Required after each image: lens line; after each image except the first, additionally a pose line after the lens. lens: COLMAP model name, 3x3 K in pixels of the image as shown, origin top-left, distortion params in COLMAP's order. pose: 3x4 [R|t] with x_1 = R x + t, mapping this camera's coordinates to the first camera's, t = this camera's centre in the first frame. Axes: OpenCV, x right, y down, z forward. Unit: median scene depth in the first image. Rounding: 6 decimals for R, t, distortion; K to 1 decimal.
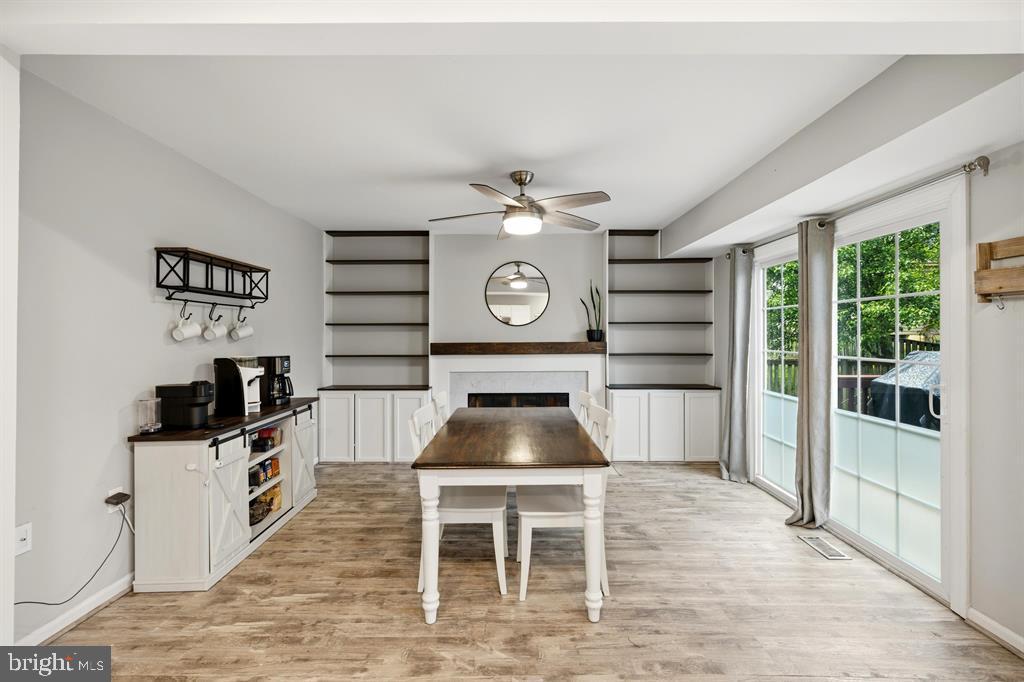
lens RADIAL K [[430.2, 0, 512.9], [0, 430.2, 331.3], [0, 0, 1]] dist [0.000721, -0.000176]
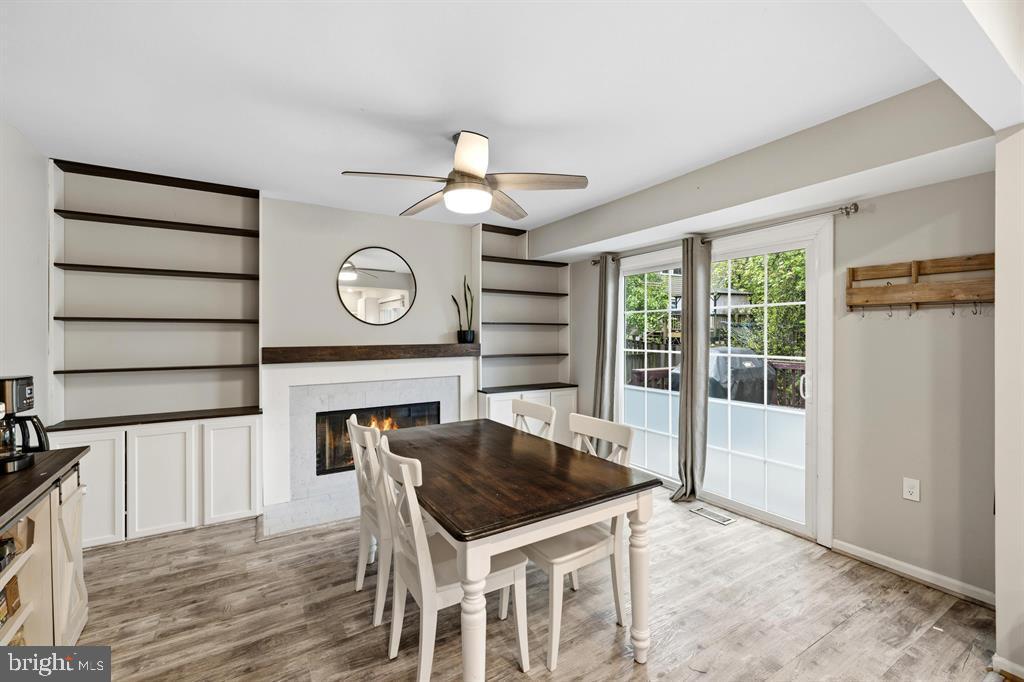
lens RADIAL K [[430.2, 0, 510.8], [0, 430.2, 335.0], [0, 0, 1]] dist [0.000721, -0.000176]
pose [[0.848810, 0.000063, 0.528698, -0.318312], [-0.003665, 0.999977, 0.005764, 0.001198], [-0.528685, -0.006831, 0.848791, 0.252444]]
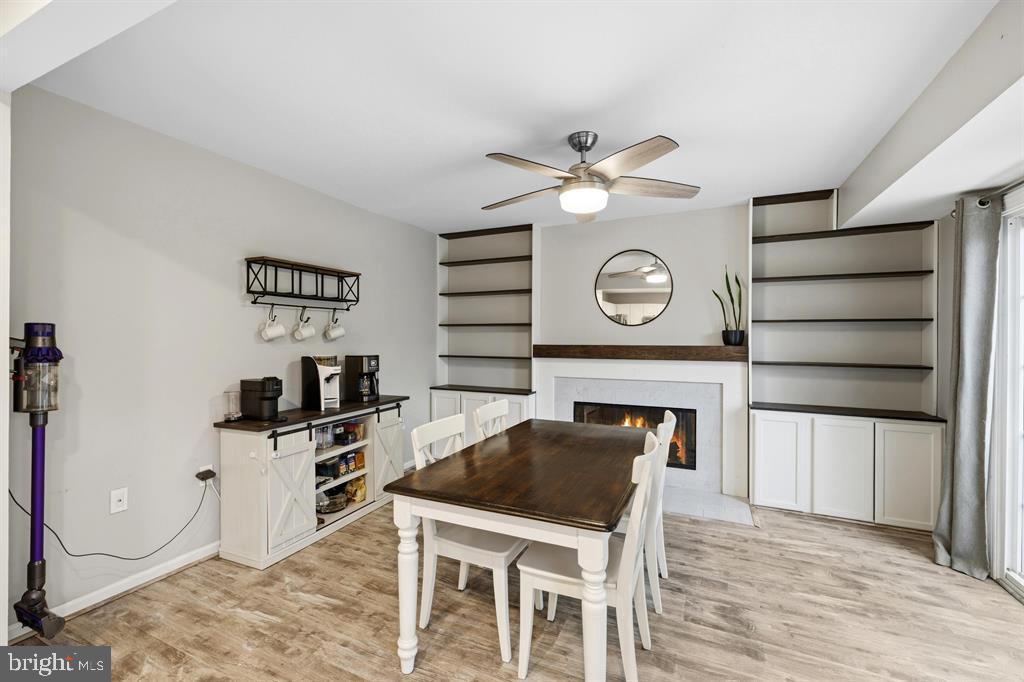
lens RADIAL K [[430.2, 0, 512.3], [0, 430.2, 336.0], [0, 0, 1]] dist [0.000721, -0.000176]
pose [[0.909836, 0.005196, -0.414935, 0.222560], [-0.001606, 0.999958, 0.009000, 0.000372], [0.414964, -0.007522, 0.909807, 0.198346]]
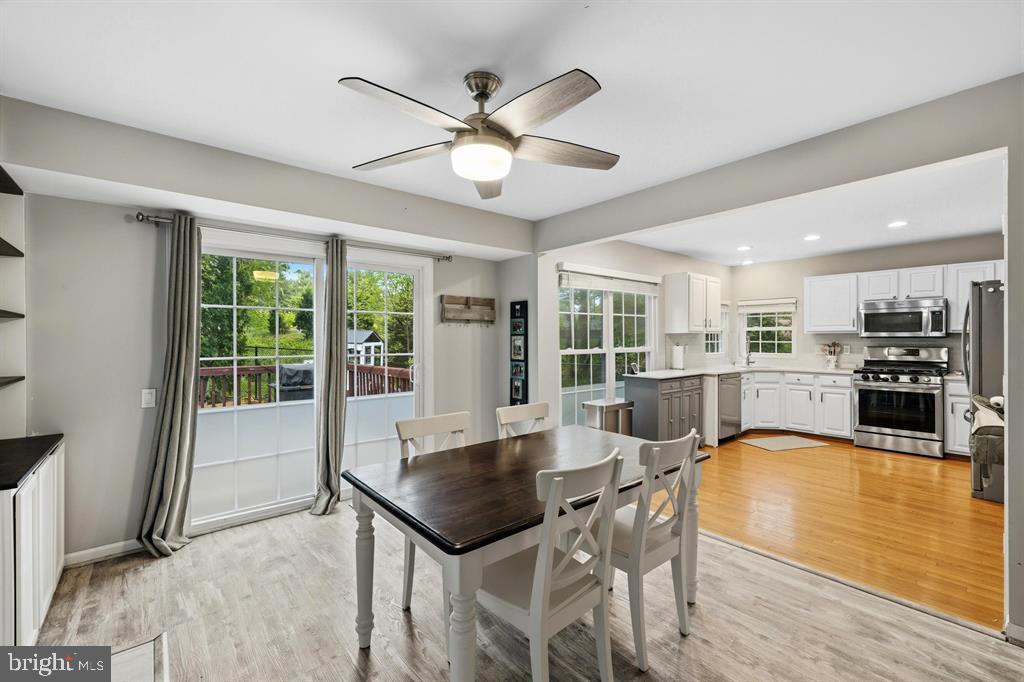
lens RADIAL K [[430.2, 0, 511.5], [0, 430.2, 337.8], [0, 0, 1]] dist [0.000721, -0.000176]
pose [[-0.649713, 0.004791, 0.760165, -0.459118], [0.000155, 0.999981, -0.006170, 0.013609], [-0.760180, -0.003891, -0.649701, 1.297752]]
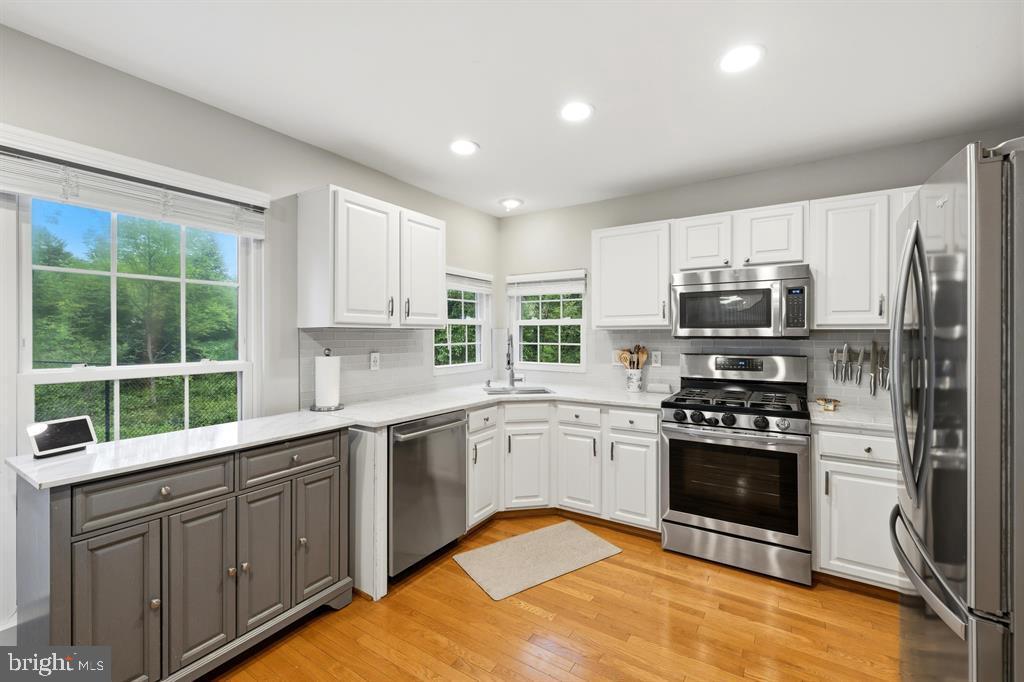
lens RADIAL K [[430.2, 0, 513.5], [0, 430.2, 335.1], [0, 0, 1]] dist [0.000721, -0.000176]
pose [[-0.840274, 0.003006, 0.542154, -0.273166], [-0.000307, 0.999982, -0.006020, 0.002097], [-0.542162, -0.005225, -0.840258, 0.109131]]
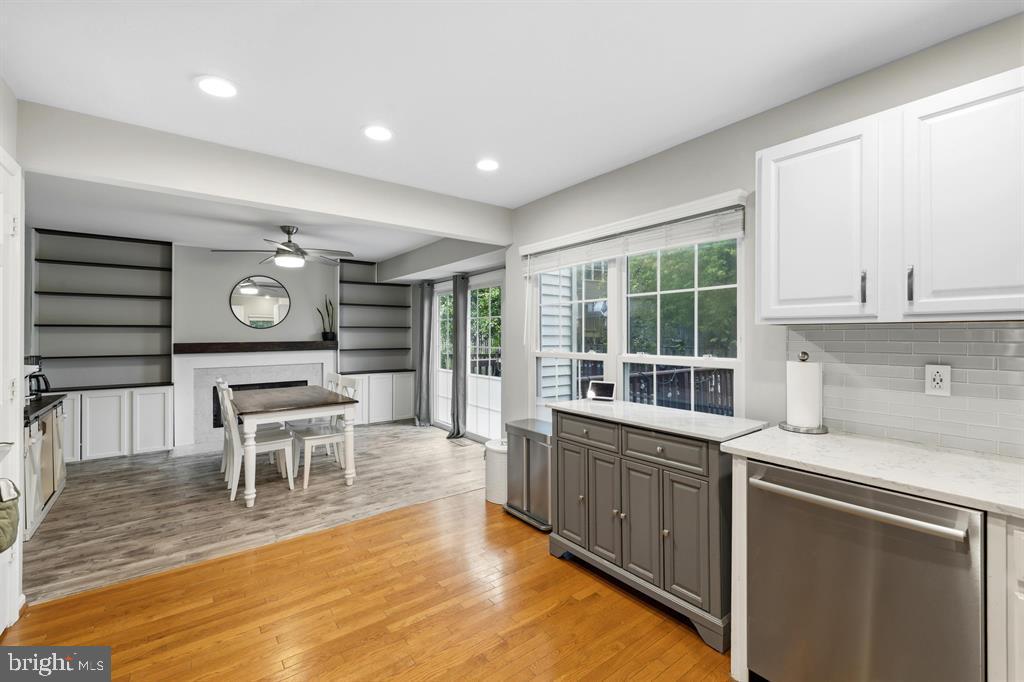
lens RADIAL K [[430.2, 0, 510.2], [0, 430.2, 332.9], [0, 0, 1]] dist [0.000721, -0.000176]
pose [[0.793426, 0.003293, 0.608657, -0.259836], [-0.003606, 0.999993, -0.000709, -0.002668], [-0.608655, -0.001632, 0.793433, -0.598161]]
